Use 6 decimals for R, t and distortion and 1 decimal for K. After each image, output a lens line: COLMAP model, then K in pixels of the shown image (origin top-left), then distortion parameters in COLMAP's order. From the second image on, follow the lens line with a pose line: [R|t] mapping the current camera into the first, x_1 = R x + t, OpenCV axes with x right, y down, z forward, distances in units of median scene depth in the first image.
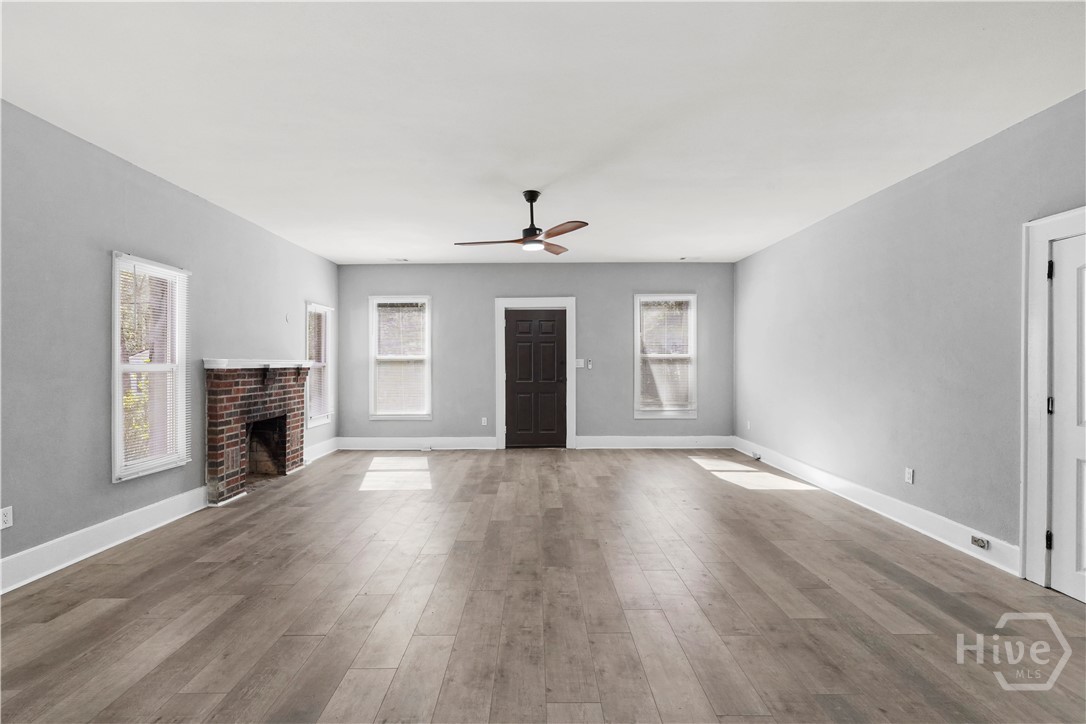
lens RADIAL K [[484.2, 0, 539.3], [0, 484.2, 363.2], [0, 0, 1]] dist [-0.002599, 0.000883]
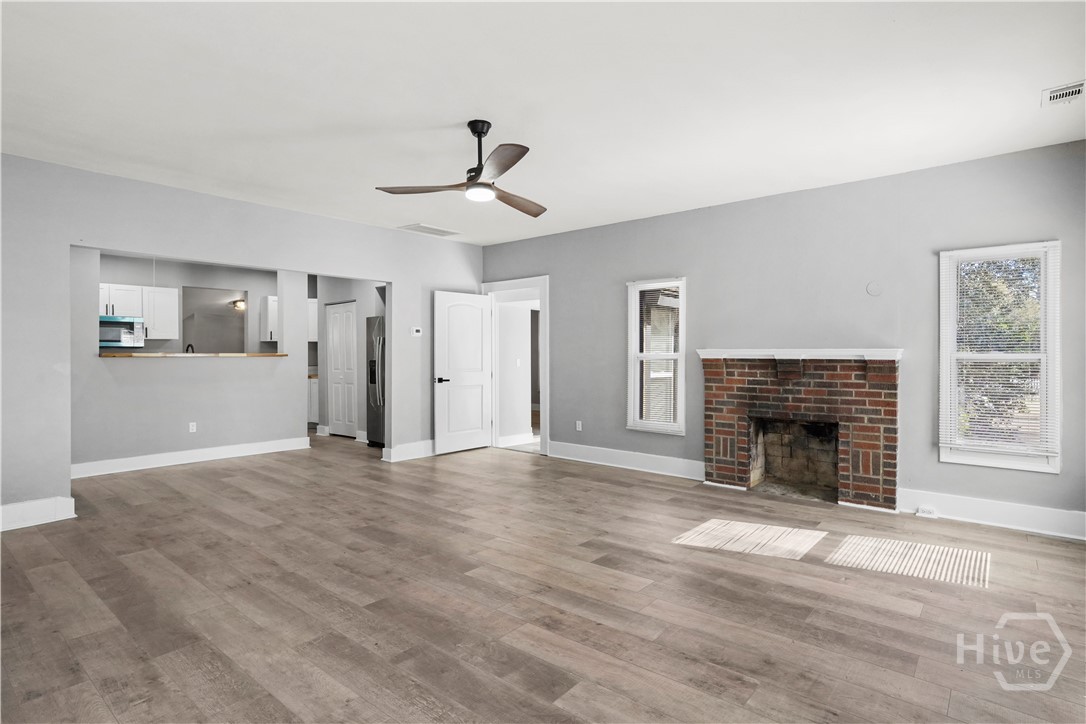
lens RADIAL K [[563.7, 0, 540.3], [0, 563.7, 357.1], [0, 0, 1]] dist [0.001828, 0.001287]
pose [[-0.658821, 0.004023, -0.752289, 0.526476], [0.000346, 0.999987, 0.005045, 0.001590], [0.752300, 0.003063, -0.658814, 1.505701]]
